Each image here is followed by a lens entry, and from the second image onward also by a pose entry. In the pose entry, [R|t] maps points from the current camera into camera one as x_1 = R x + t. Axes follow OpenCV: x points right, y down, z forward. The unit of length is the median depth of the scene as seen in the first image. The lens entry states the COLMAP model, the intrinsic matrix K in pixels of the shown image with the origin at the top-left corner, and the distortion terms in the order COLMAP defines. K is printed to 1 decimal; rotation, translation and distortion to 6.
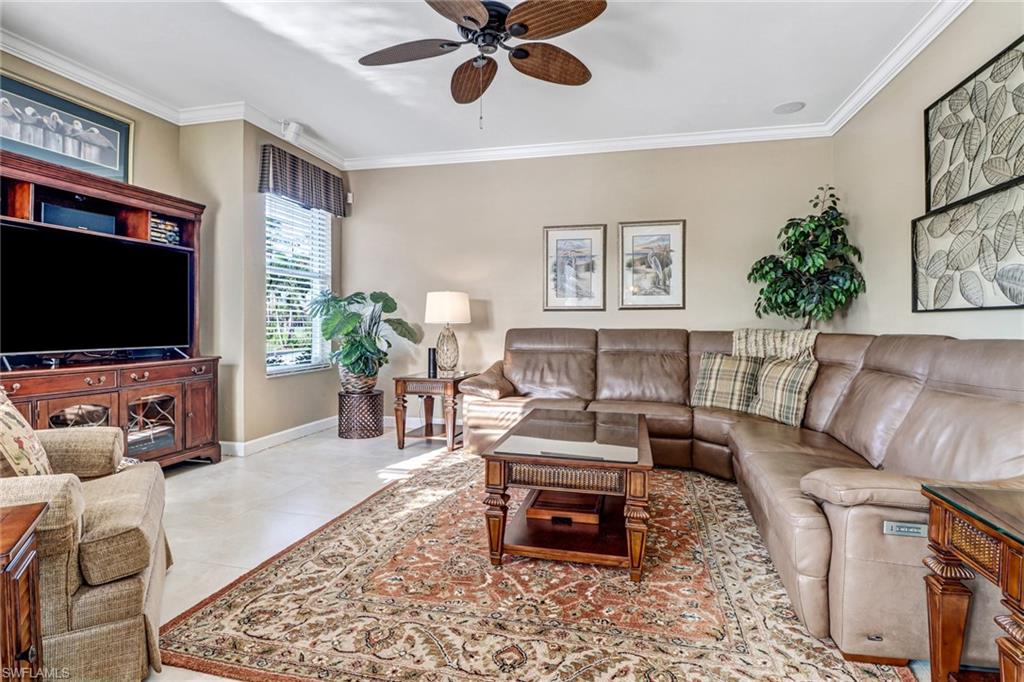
lens RADIAL K [[500.7, 0, 526.4], [0, 500.7, 324.8], [0, 0, 1]] dist [0.003080, -0.010474]
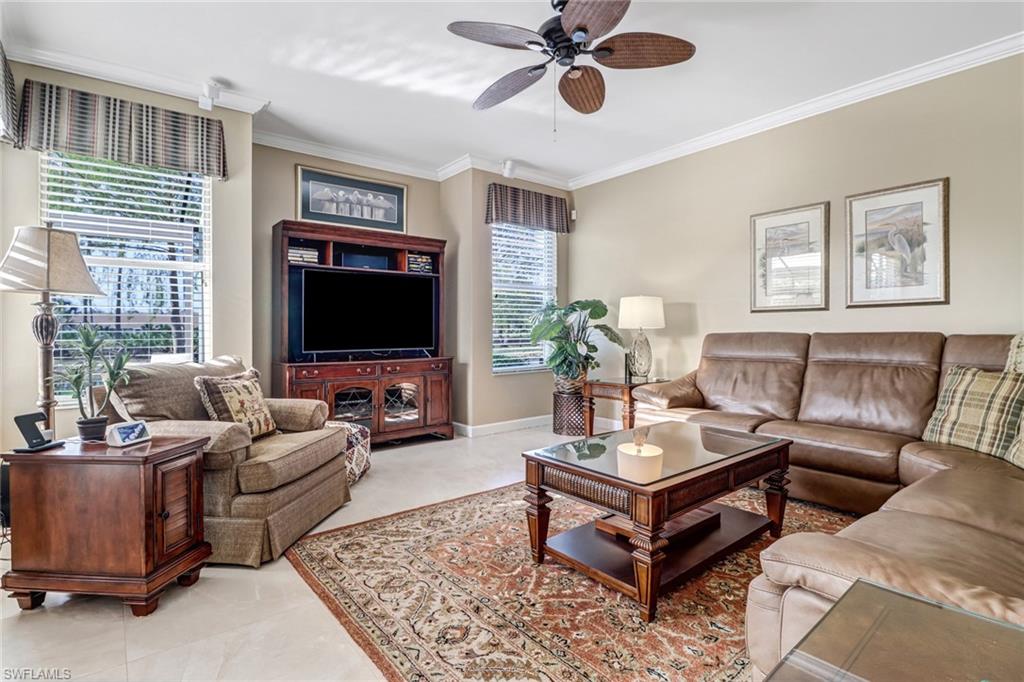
lens RADIAL K [[500.7, 0, 521.5], [0, 500.7, 327.9], [0, 0, 1]] dist [0.003080, -0.010474]
pose [[0.794072, -0.013687, -0.607670, 0.328688], [0.011451, 0.999906, -0.007558, 0.001169], [0.607716, -0.000957, 0.794154, 0.094236]]
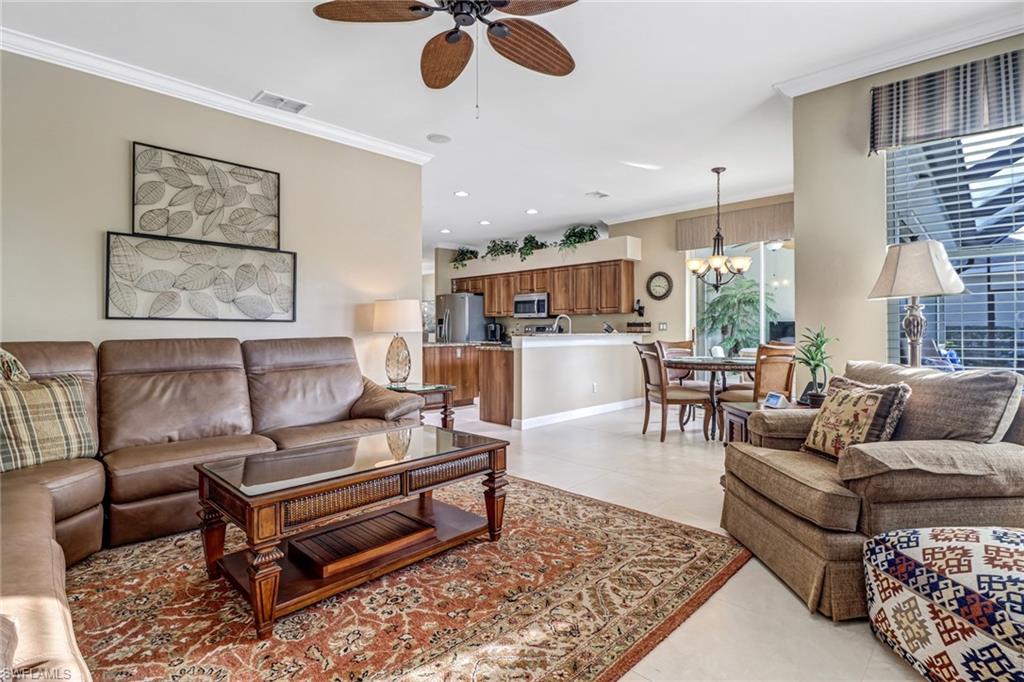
lens RADIAL K [[500.7, 0, 523.1], [0, 500.7, 360.5], [0, 0, 1]] dist [0.003080, -0.010474]
pose [[-0.854871, -0.032400, 0.517828, -0.421458], [-0.001978, 0.998245, 0.059194, -0.002253], [-0.518837, 0.049579, -0.853434, 1.161681]]
